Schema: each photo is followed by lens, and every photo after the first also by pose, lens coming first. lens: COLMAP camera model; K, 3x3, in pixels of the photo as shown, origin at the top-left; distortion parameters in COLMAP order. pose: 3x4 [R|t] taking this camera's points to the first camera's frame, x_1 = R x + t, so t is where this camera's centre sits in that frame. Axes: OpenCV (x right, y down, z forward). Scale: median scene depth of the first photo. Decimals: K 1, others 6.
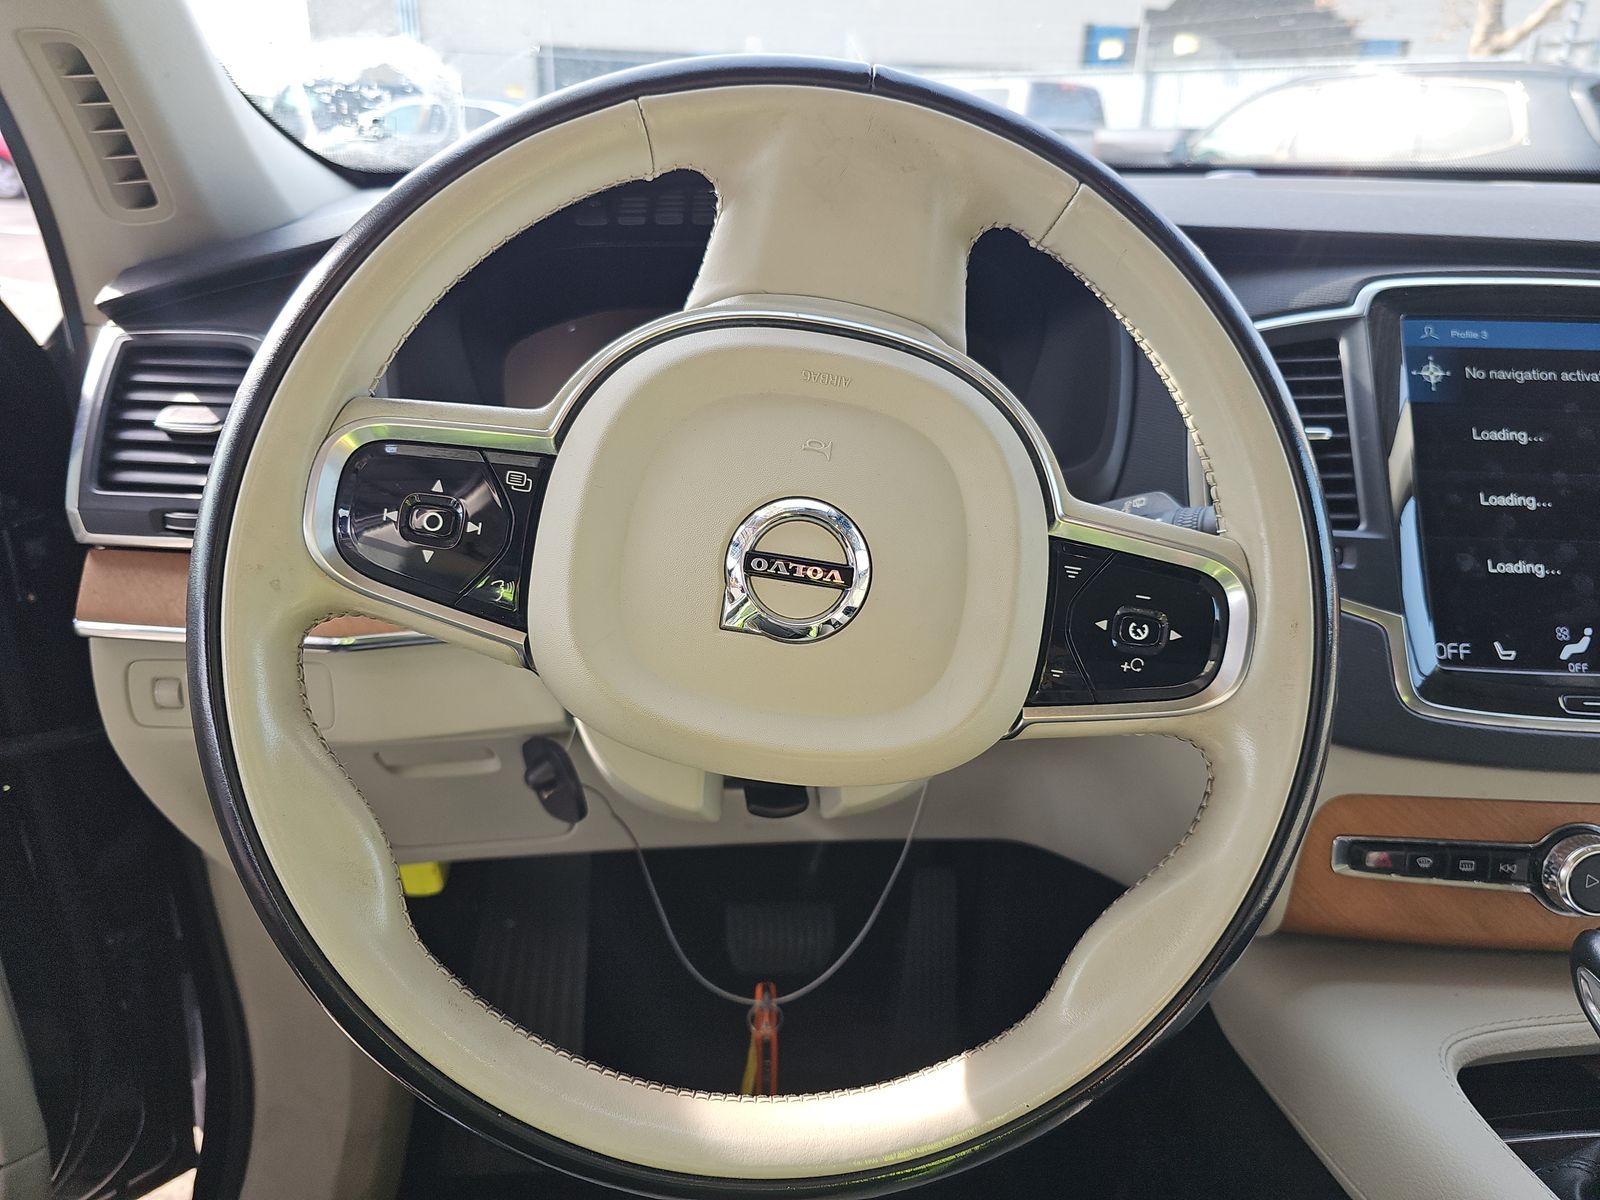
lens RADIAL K [[1051.4, 0, 801.5], [0, 1051.4, 601.2], [0, 0, 1]] dist [0.009268, -0.005648]
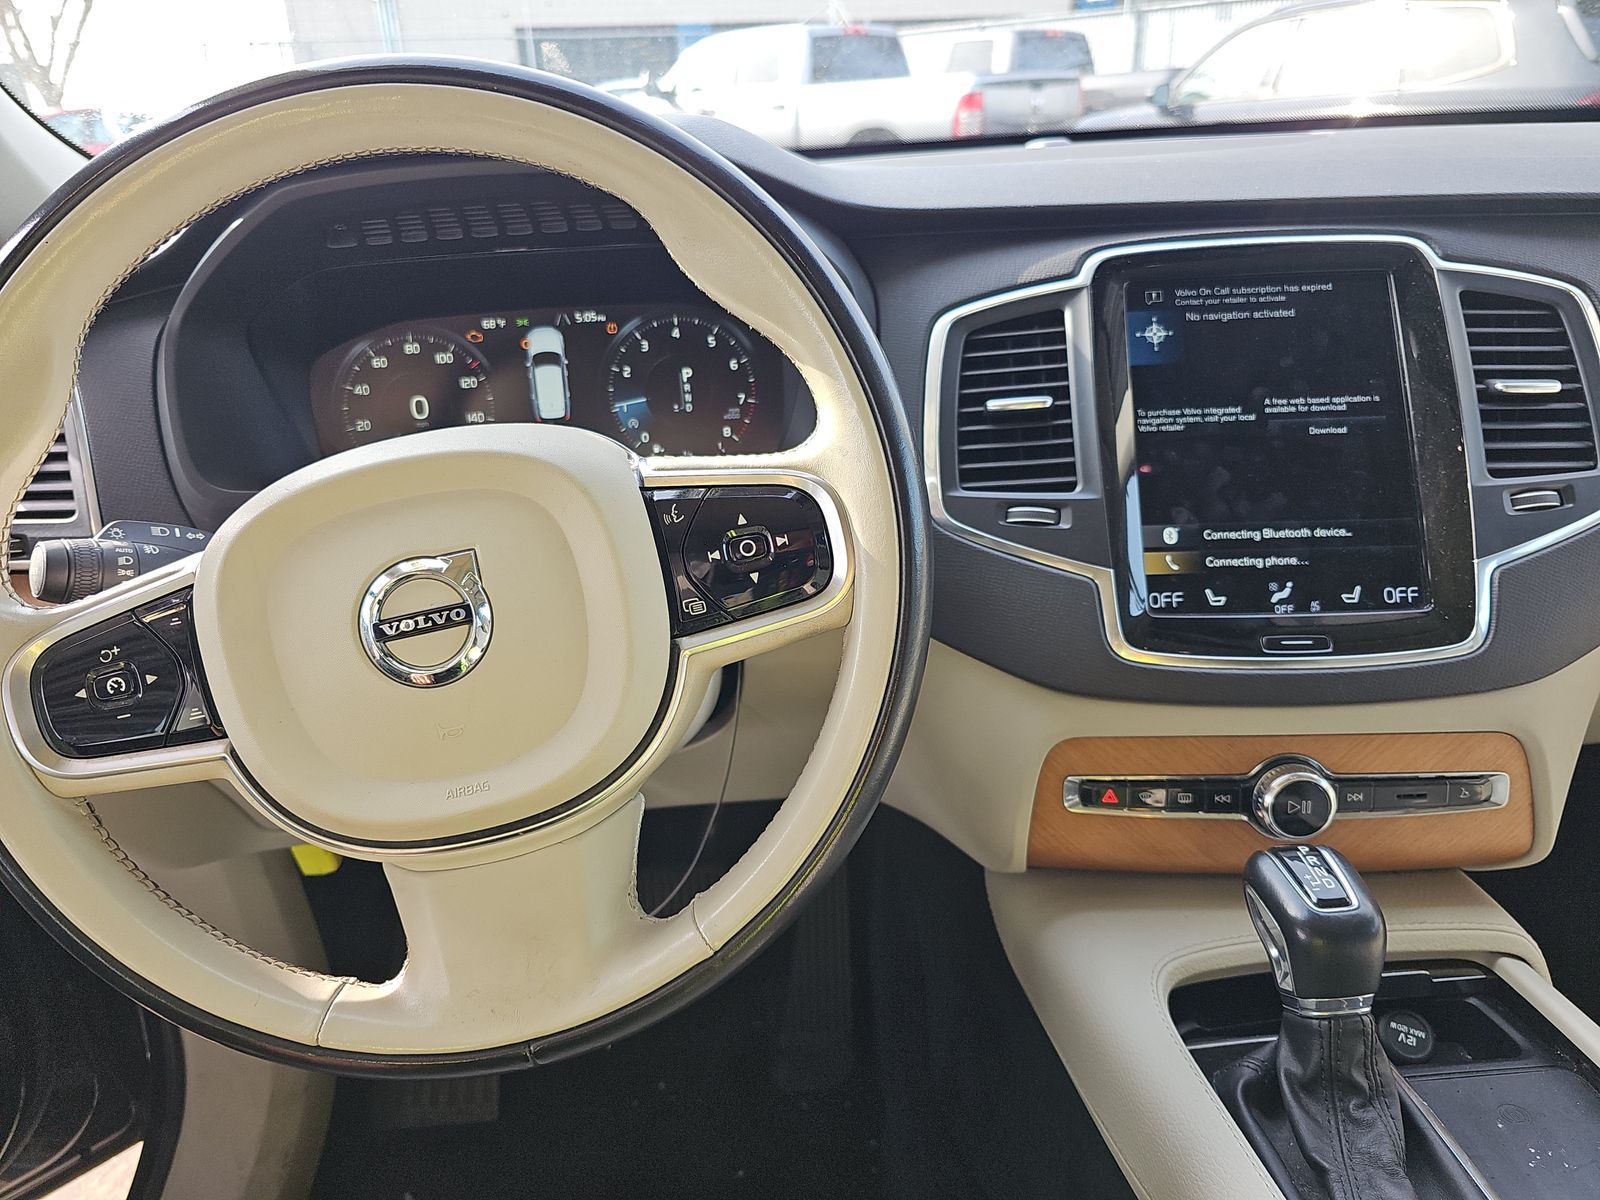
lens RADIAL K [[1051.4, 0, 791.8], [0, 1051.4, 634.8], [0, 0, 1]] dist [0.009268, -0.005648]
pose [[0.998060, -0.053809, -0.031303, 0.258148], [0.055365, 0.997154, 0.051175, 0.006329], [0.028461, -0.052809, 0.998199, -0.076990]]
